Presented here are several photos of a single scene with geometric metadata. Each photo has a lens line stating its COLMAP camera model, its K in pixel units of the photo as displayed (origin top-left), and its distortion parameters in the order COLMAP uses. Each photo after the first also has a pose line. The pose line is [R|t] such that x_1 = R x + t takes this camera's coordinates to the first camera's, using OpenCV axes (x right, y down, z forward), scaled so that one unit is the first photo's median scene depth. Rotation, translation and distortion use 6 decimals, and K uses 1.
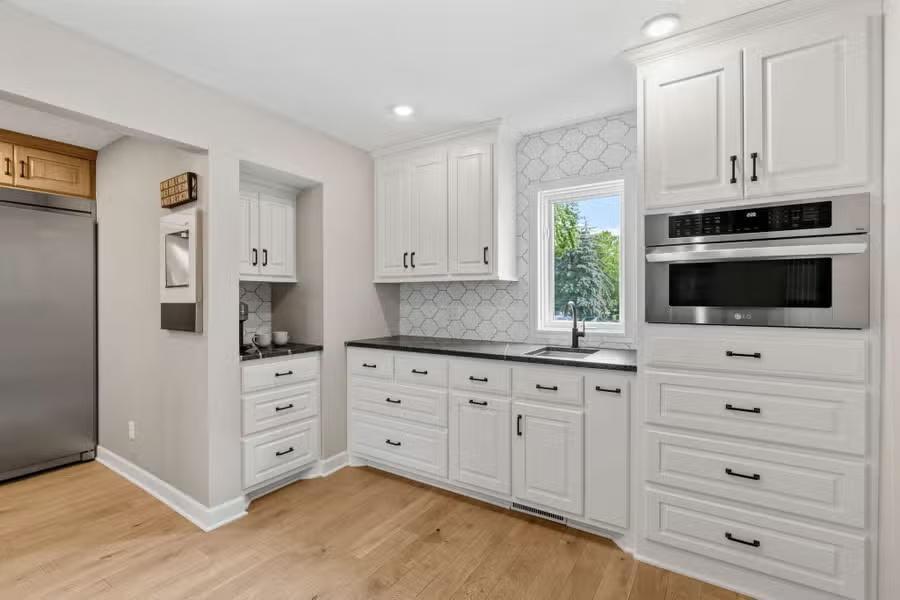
lens RADIAL K [[409.9, 0, 446.4], [0, 409.9, 298.2], [0, 0, 1]] dist [0.005259, -0.000621]
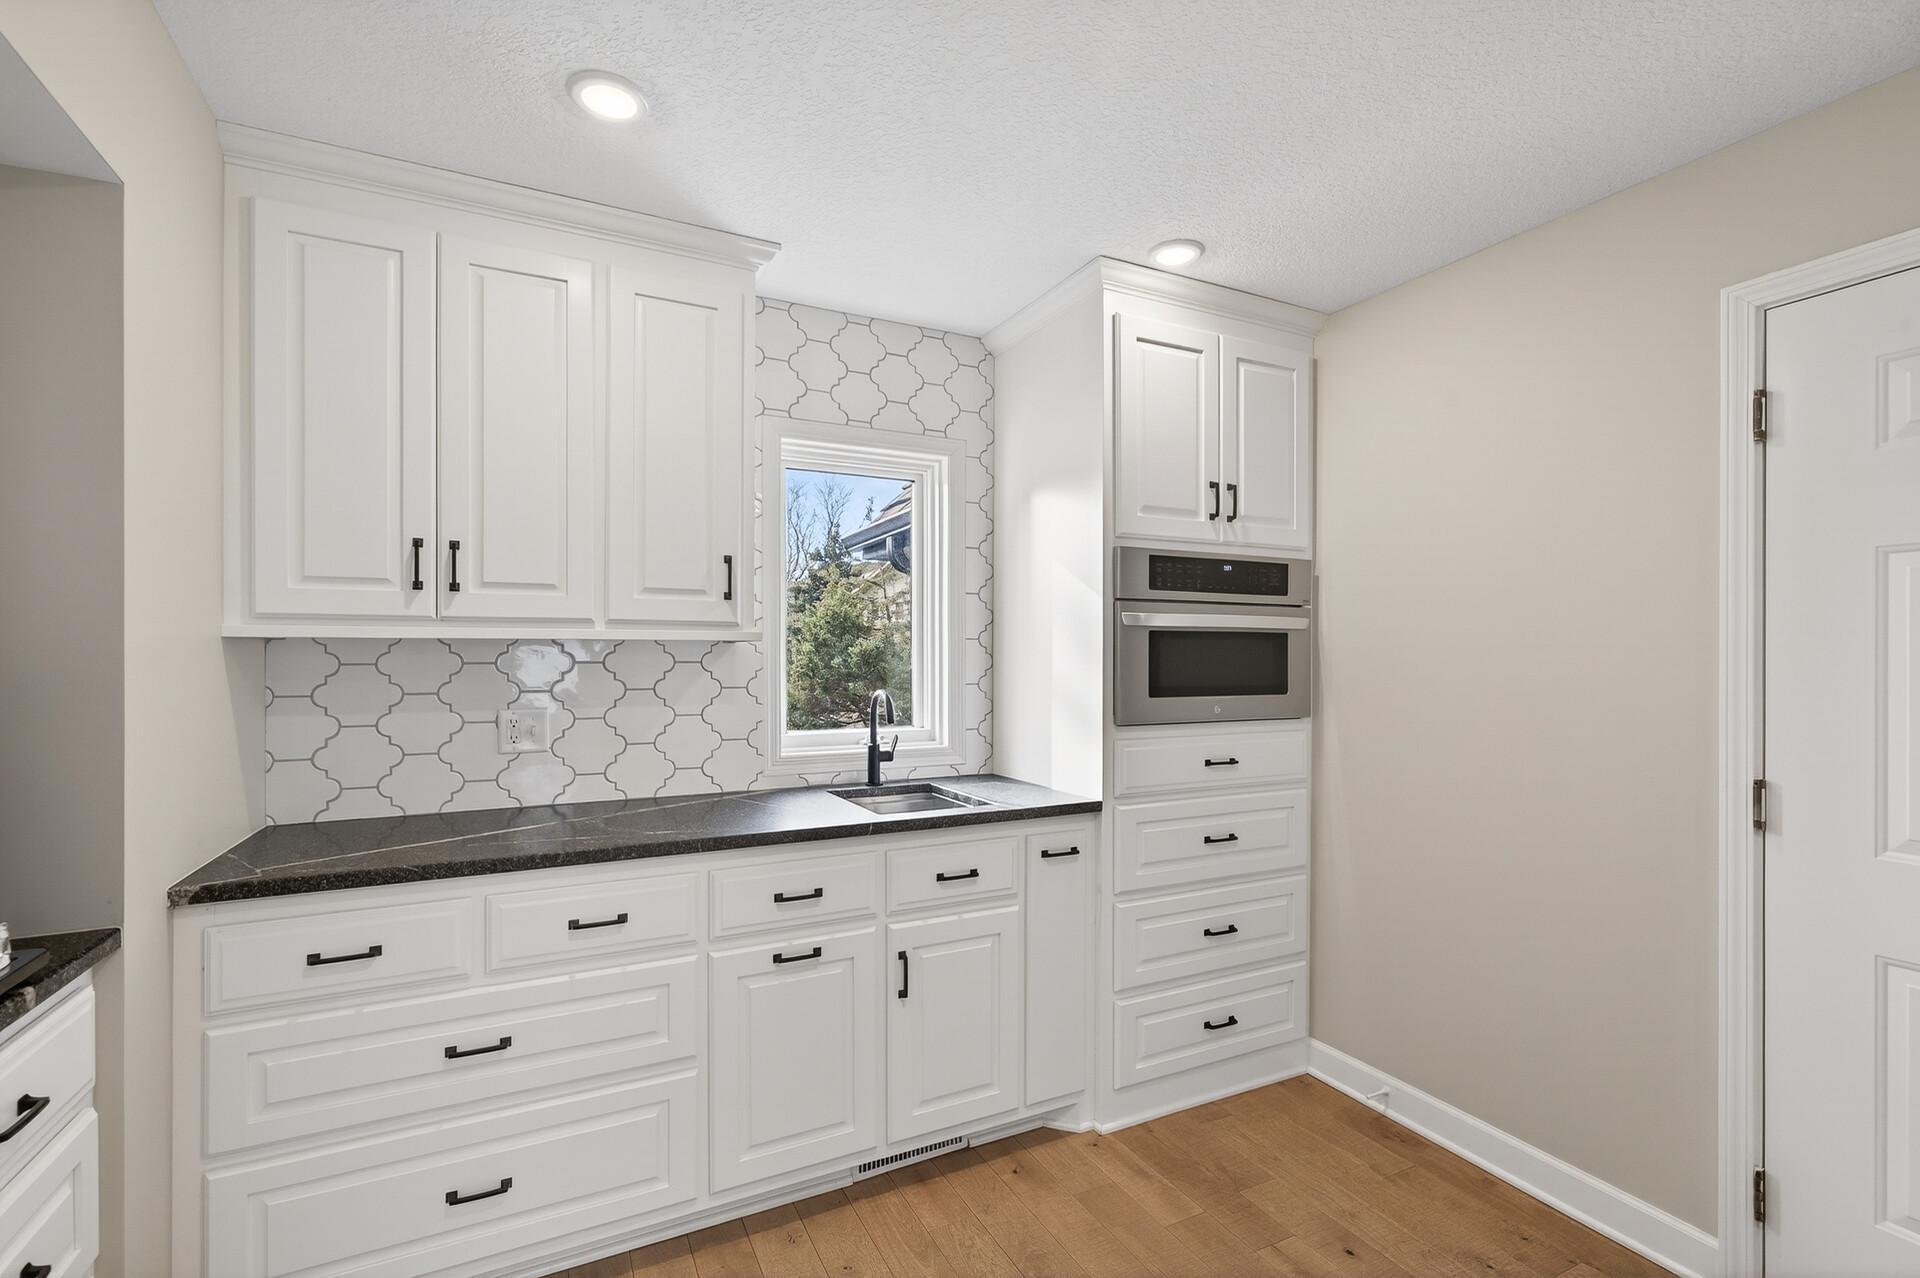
lens RADIAL K [[874.4, 0, 962.0], [0, 874.4, 652.4], [0, 0, 1]] dist [0.005259, -0.000621]
pose [[0.495403, 0.002902, 0.868659, -0.657430], [-0.000112, 0.999995, -0.003277, -0.038869], [-0.868663, 0.001526, 0.495400, 0.510217]]
